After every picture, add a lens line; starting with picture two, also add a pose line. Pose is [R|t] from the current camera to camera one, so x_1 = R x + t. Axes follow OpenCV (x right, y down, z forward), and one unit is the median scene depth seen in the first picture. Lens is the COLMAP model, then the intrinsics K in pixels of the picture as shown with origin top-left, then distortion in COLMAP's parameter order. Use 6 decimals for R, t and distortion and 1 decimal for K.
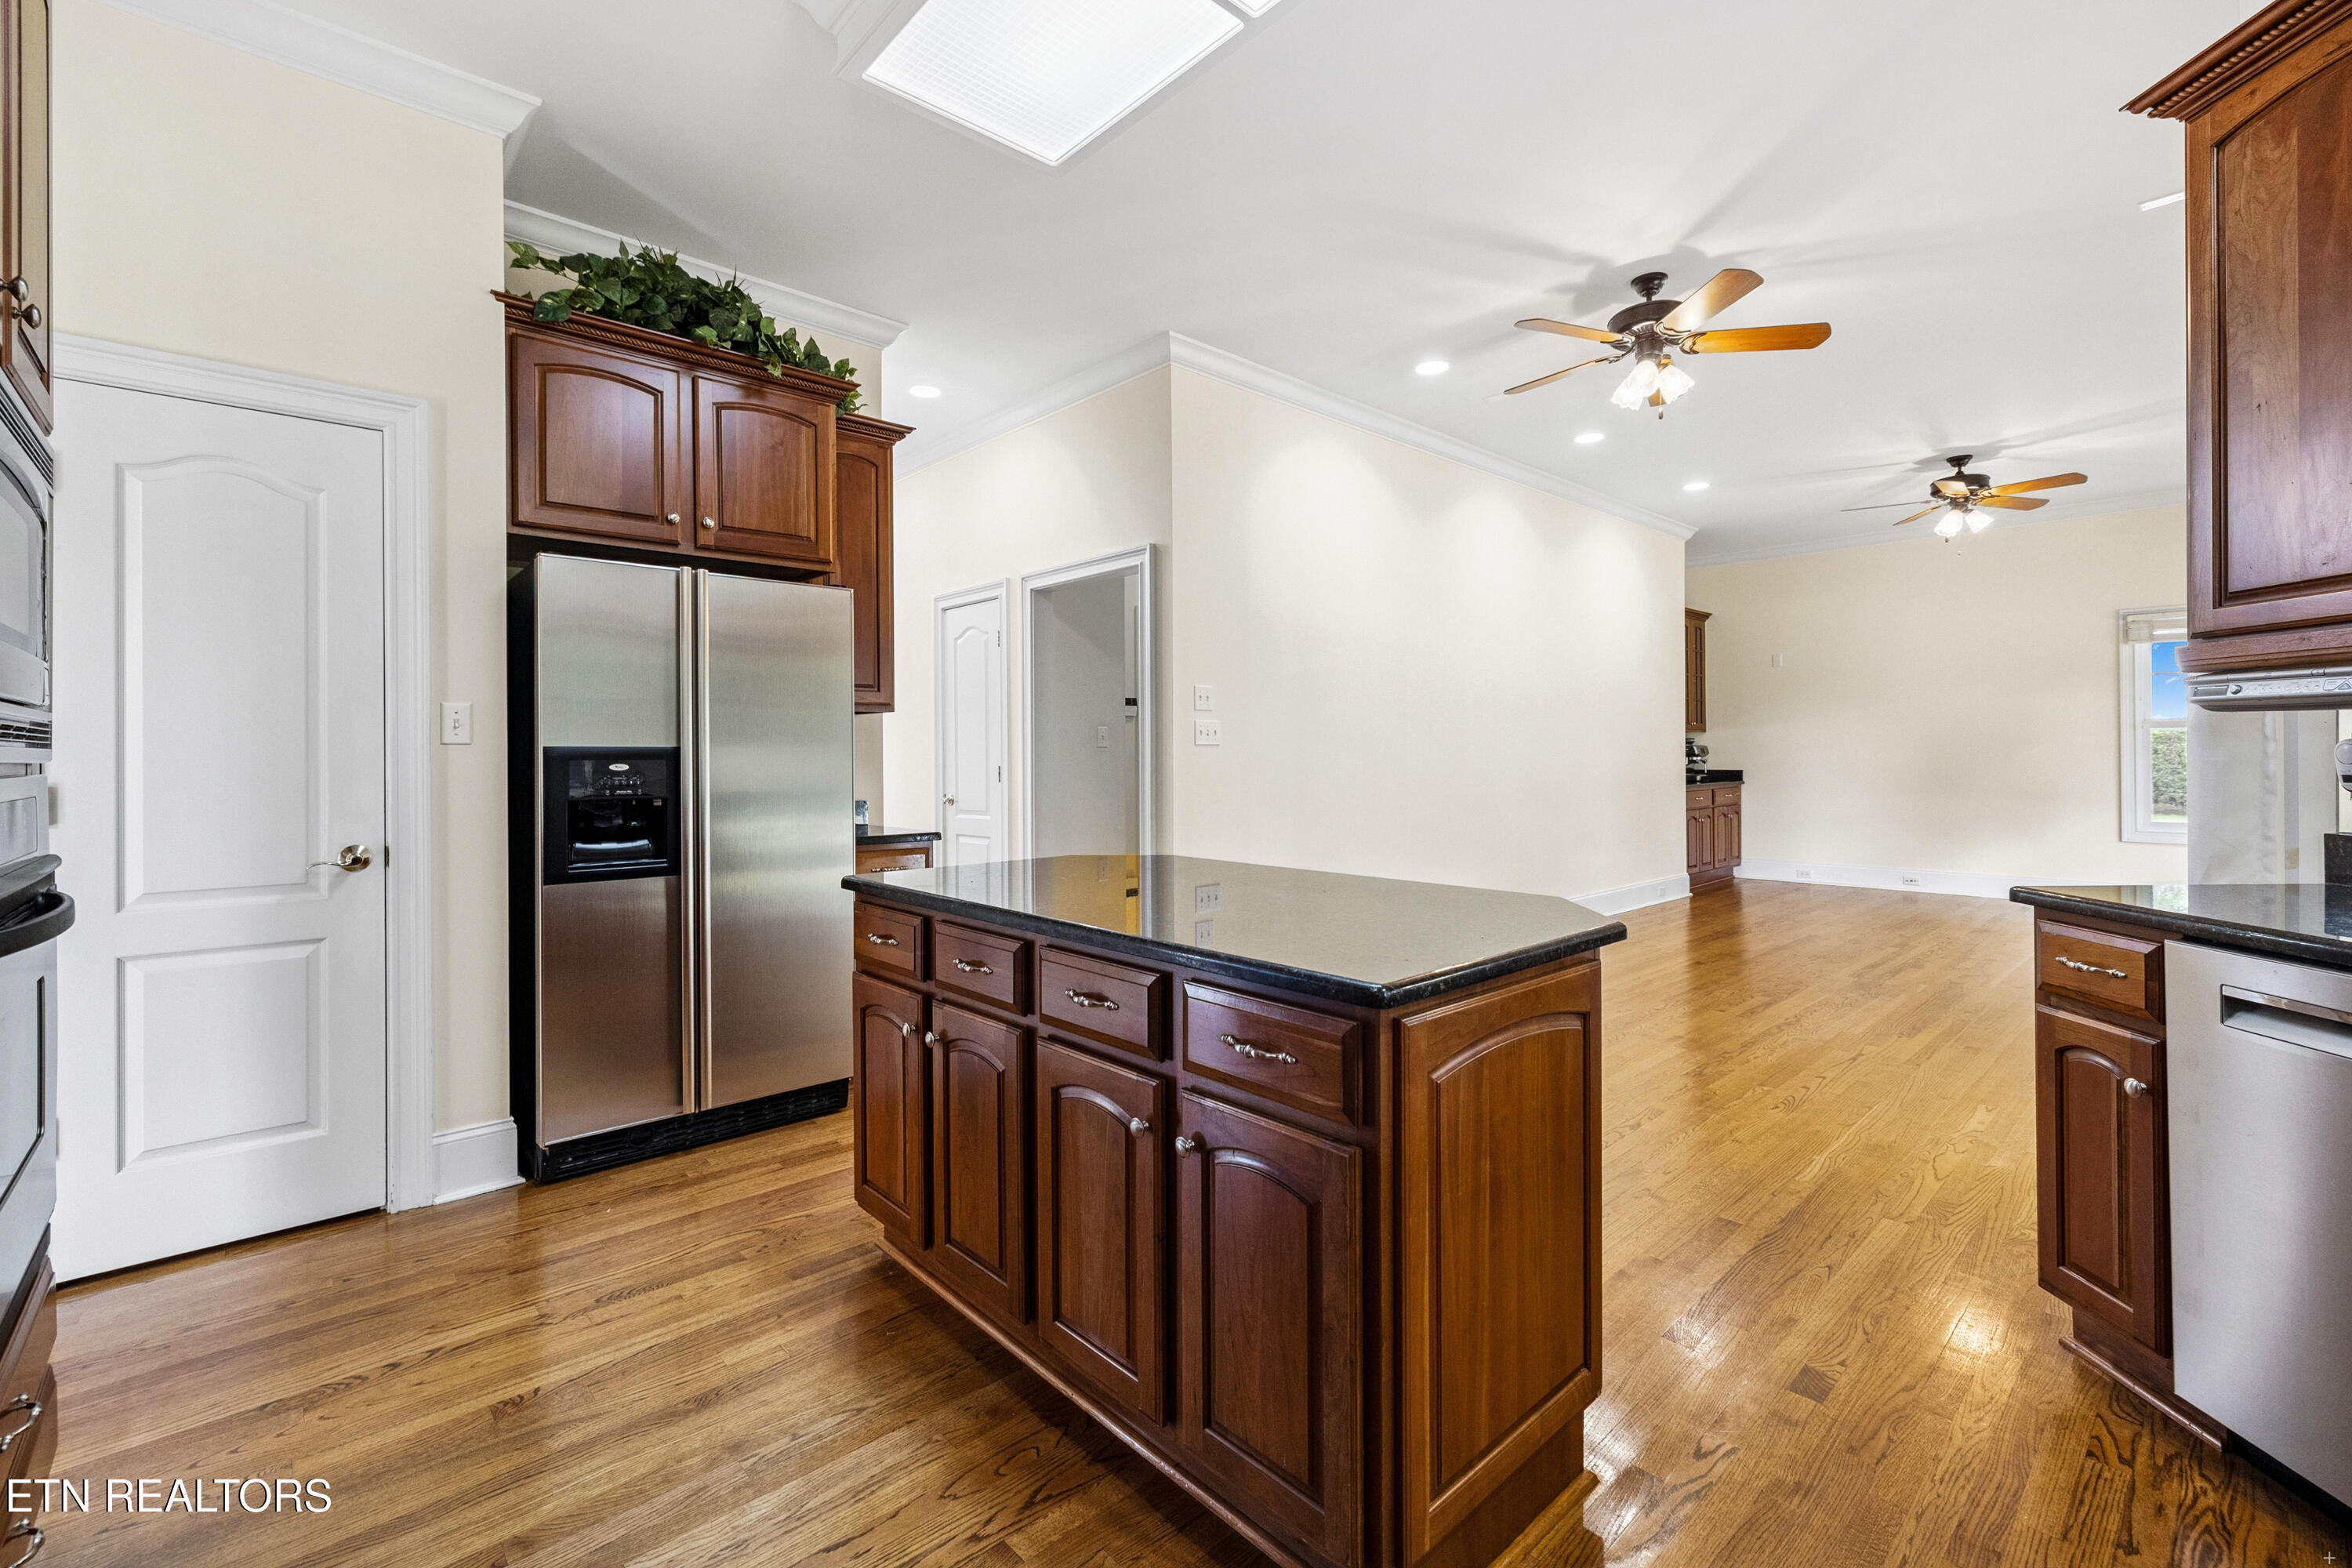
lens RADIAL K [[1017.6, 0, 1144.7], [0, 1017.6, 760.7], [0, 0, 1]] dist [-0.000893, -0.000795]
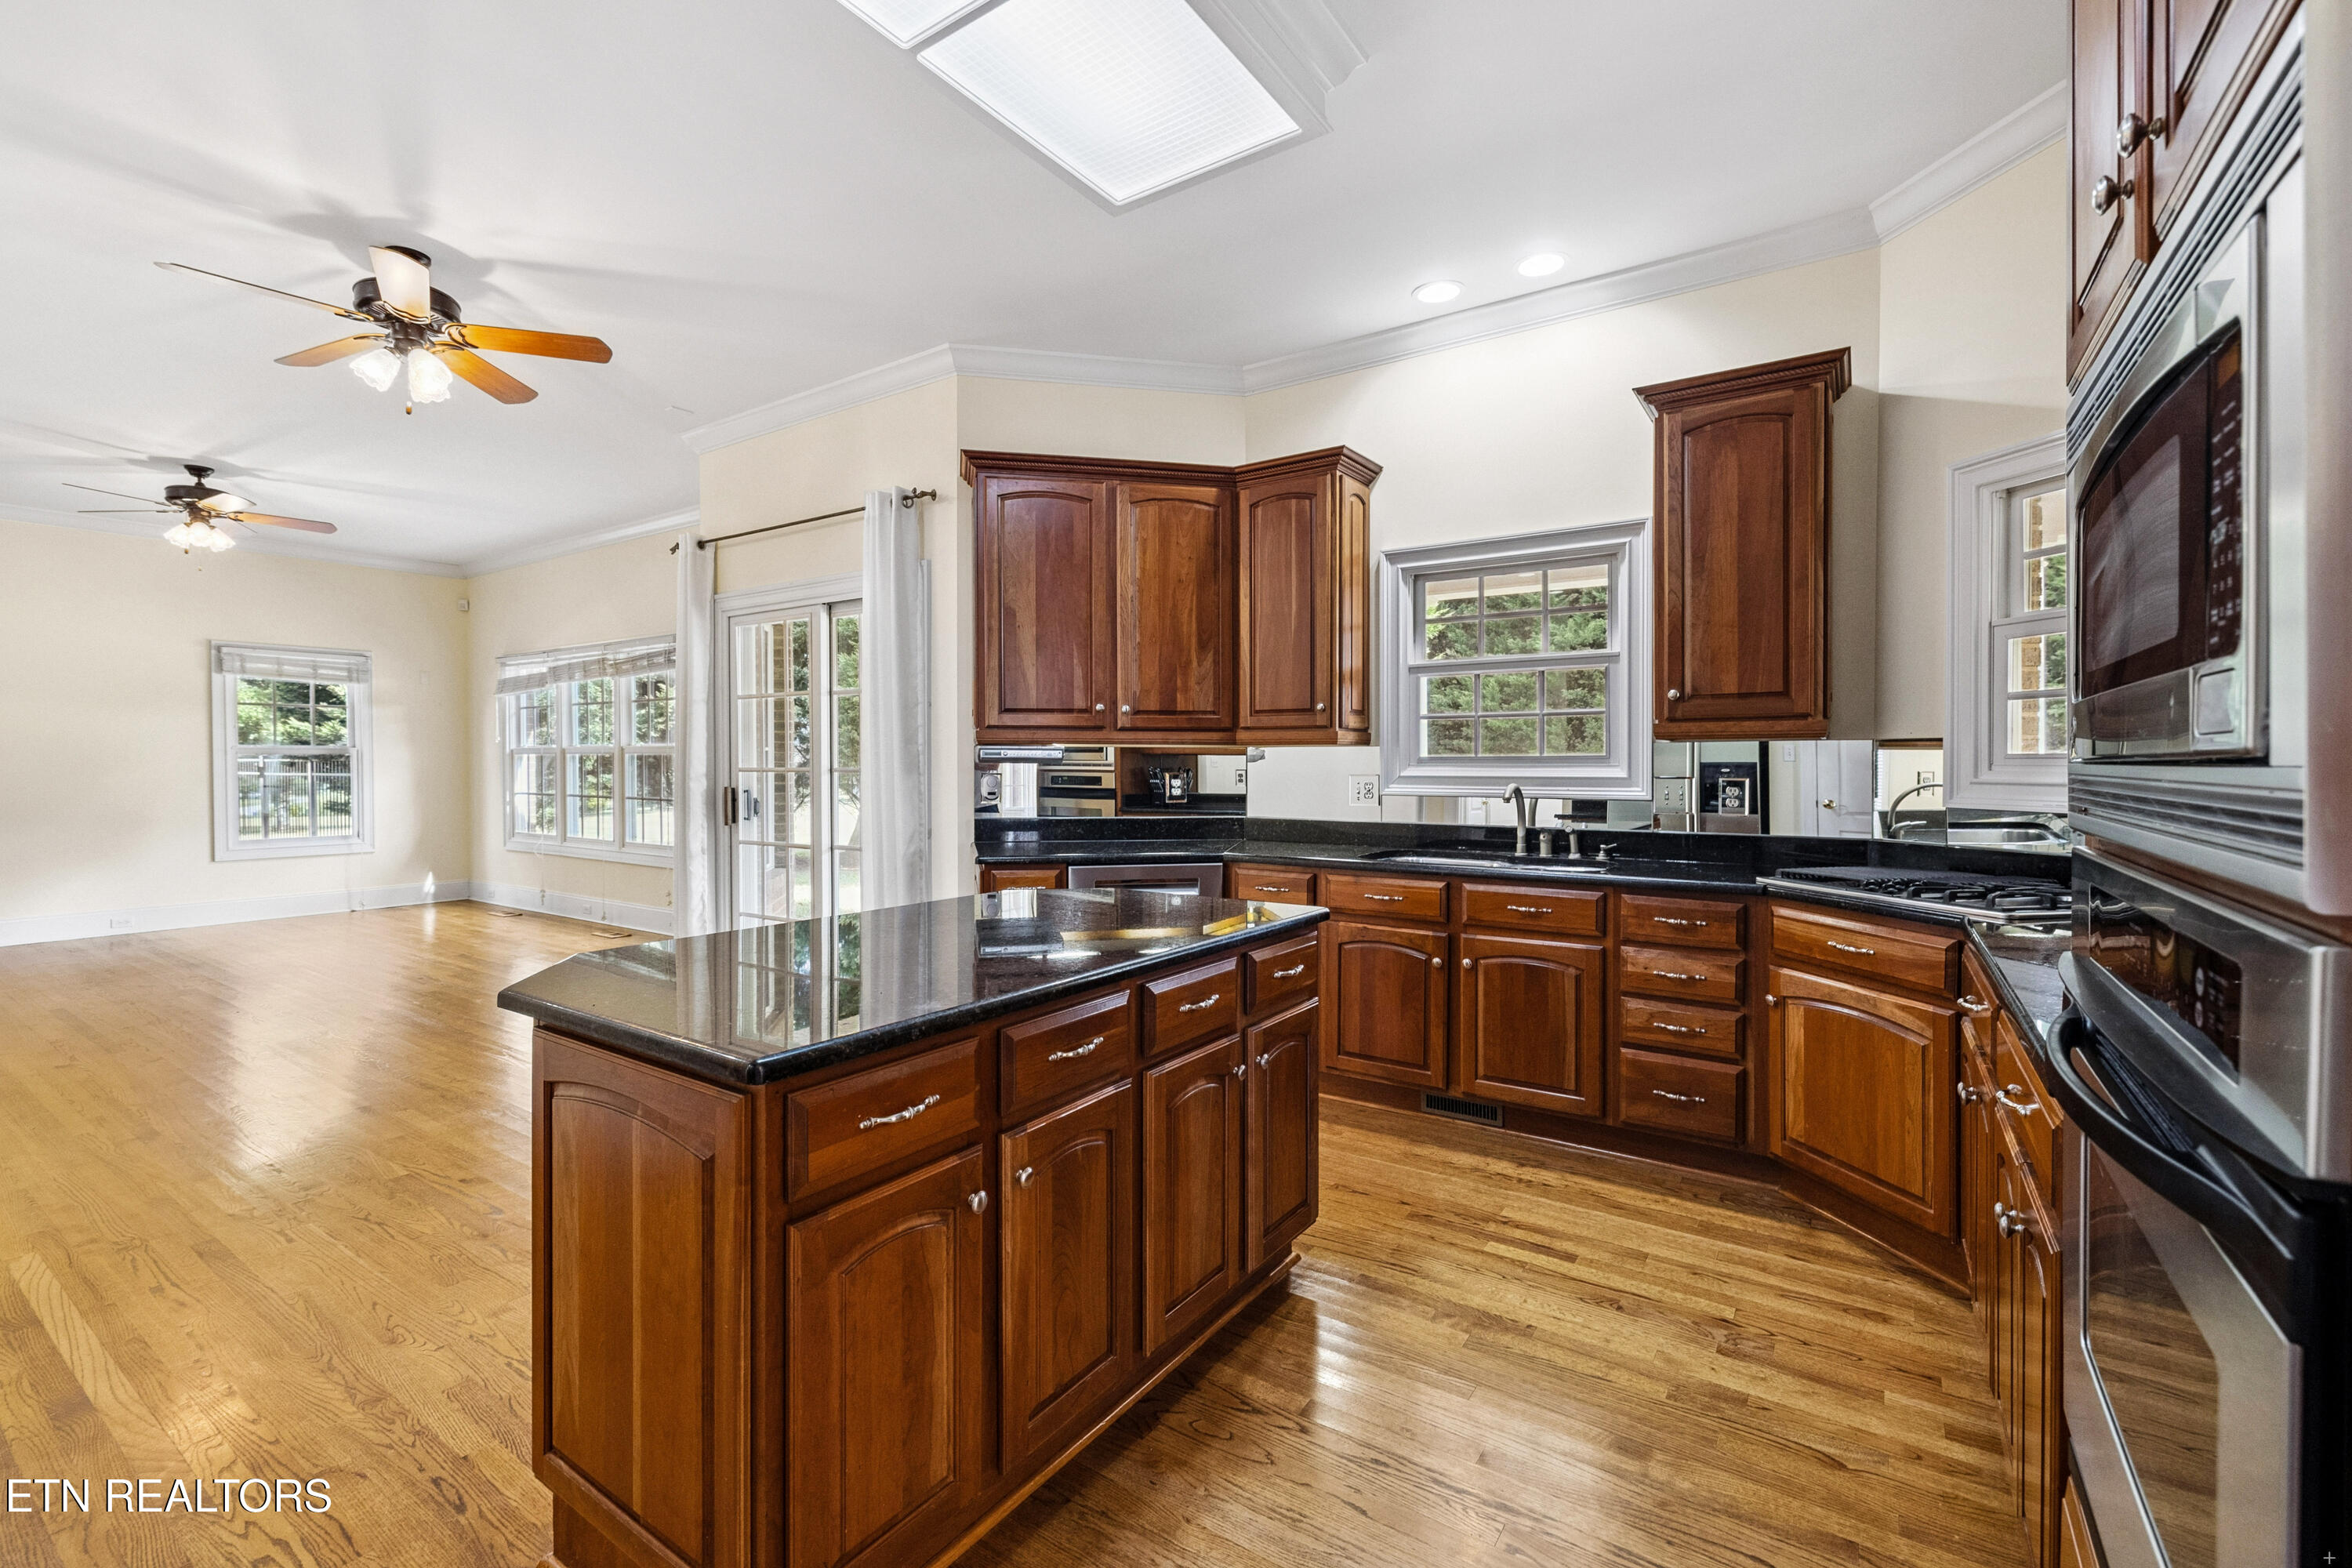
lens RADIAL K [[998.0, 0, 1170.8], [0, 998.0, 771.0], [0, 0, 1]] dist [0.004177, 0.000152]
pose [[-0.245150, -0.002255, 0.969483, -0.244840], [0.009797, 0.999940, 0.004803, -0.009005], [-0.969436, 0.010675, -0.245113, 0.270836]]
